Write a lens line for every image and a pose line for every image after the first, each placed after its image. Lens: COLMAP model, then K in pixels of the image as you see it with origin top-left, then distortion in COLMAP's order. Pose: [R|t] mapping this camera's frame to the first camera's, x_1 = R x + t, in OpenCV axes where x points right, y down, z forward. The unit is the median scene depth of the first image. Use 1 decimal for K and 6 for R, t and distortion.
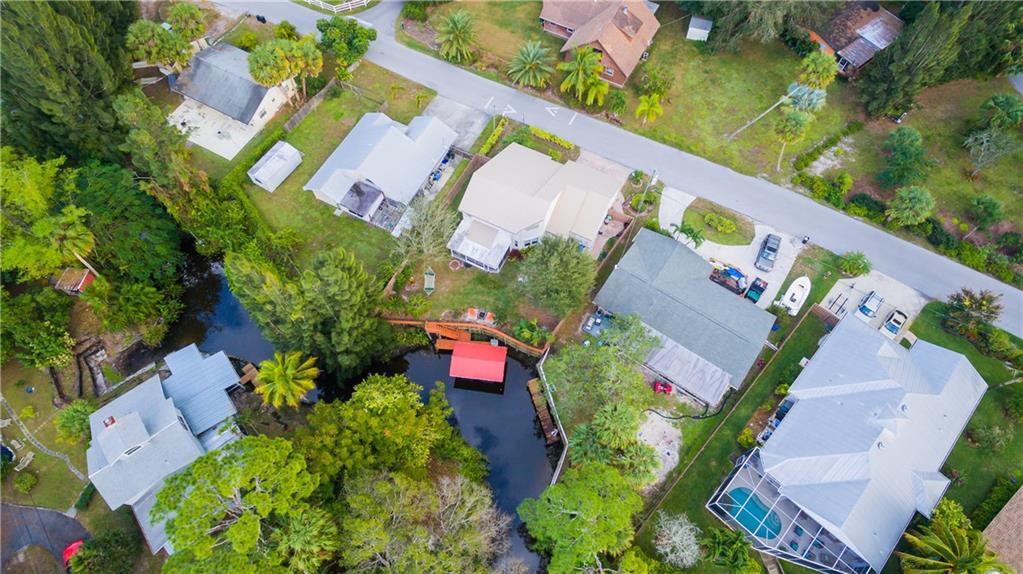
lens RADIAL K [[578.6, 0, 512.7], [0, 578.6, 284.6], [0, 0, 1]] dist [0.002619, 0.004960]
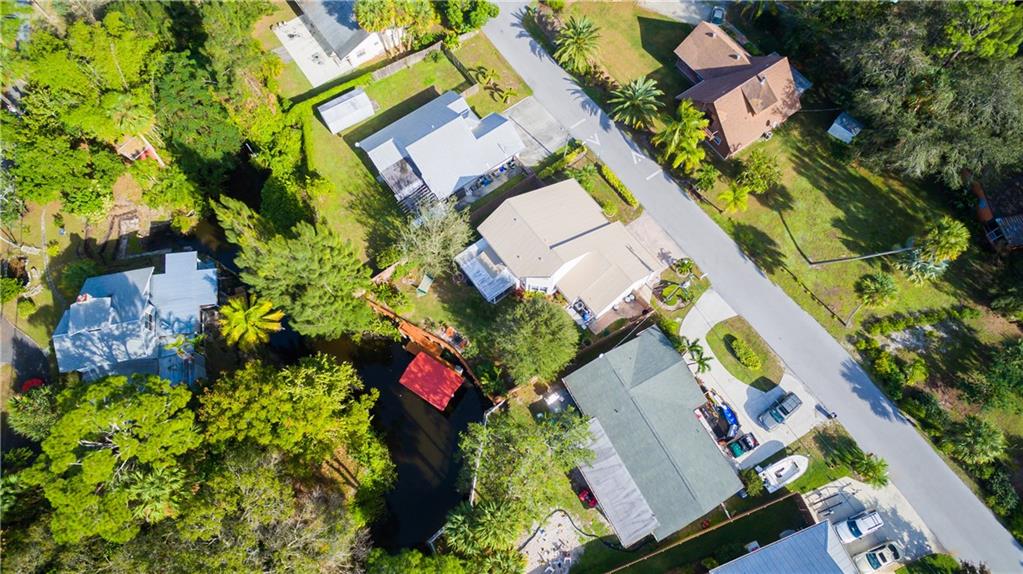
lens RADIAL K [[578.6, 0, 508.4], [0, 578.6, 289.4], [0, 0, 1]] dist [0.002619, 0.004960]
pose [[0.896772, 0.408666, -0.169681, 0.148997], [-0.393149, 0.911835, 0.118288, -0.165744], [0.203061, -0.039367, 0.978374, 0.073475]]
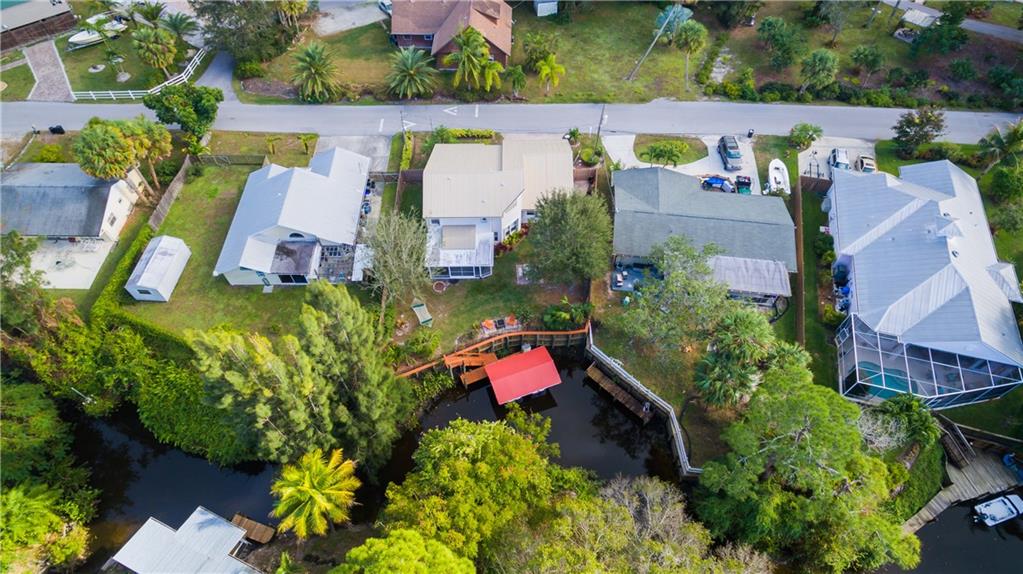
lens RADIAL K [[578.6, 0, 514.6], [0, 578.6, 282.7], [0, 0, 1]] dist [0.002619, 0.004960]
pose [[0.883499, -0.374711, 0.281107, -0.239142], [0.414173, 0.905219, -0.095074, 0.084724], [-0.218838, 0.200425, 0.954955, 0.191189]]
